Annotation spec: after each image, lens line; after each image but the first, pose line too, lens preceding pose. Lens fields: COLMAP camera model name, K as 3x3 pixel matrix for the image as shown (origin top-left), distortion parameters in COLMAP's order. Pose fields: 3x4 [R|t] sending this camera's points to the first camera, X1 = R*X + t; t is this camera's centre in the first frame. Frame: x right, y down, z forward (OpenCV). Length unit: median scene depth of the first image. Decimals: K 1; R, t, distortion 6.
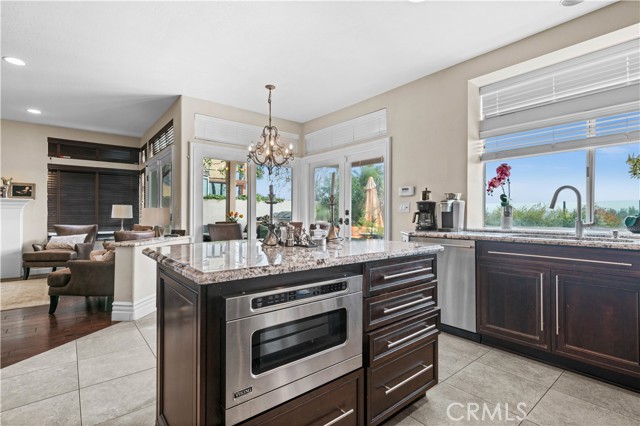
lens RADIAL K [[305.3, 0, 324.1], [0, 305.3, 211.0], [0, 0, 1]] dist [0.003728, 0.001229]
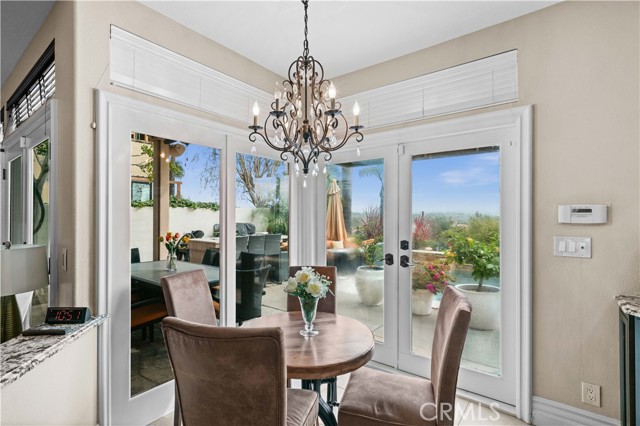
lens RADIAL K [[305.3, 0, 292.4], [0, 305.3, 213.0], [0, 0, 1]] dist [0.003728, 0.001229]
pose [[0.985443, 0.002448, 0.169990, -0.321643], [-0.003892, 0.999959, 0.008161, -0.081886], [-0.169963, -0.008704, 0.985412, 0.702479]]
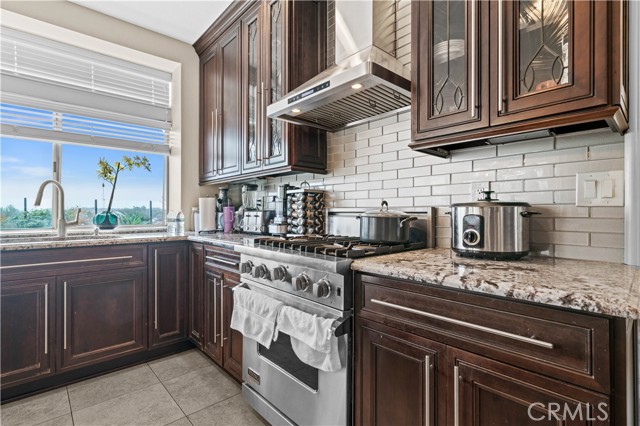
lens RADIAL K [[305.3, 0, 320.1], [0, 305.3, 212.9], [0, 0, 1]] dist [0.003728, 0.001229]
pose [[-0.036757, 0.000897, 0.999324, -0.099319], [-0.013526, 0.999908, -0.001395, 0.002489], [-0.999233, -0.013568, -0.036742, 0.210912]]
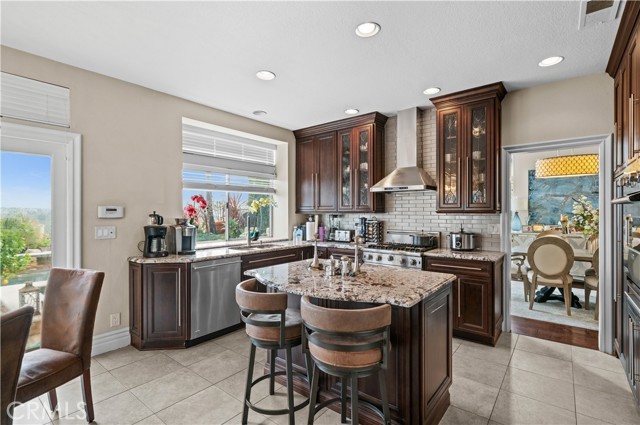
lens RADIAL K [[305.3, 0, 326.5], [0, 305.3, 210.5], [0, 0, 1]] dist [0.003728, 0.001229]
pose [[-0.211520, 0.005967, 0.977356, -0.743968], [-0.011430, 0.999898, -0.008578, -0.081407], [-0.977307, -0.012986, -0.211430, 0.732726]]
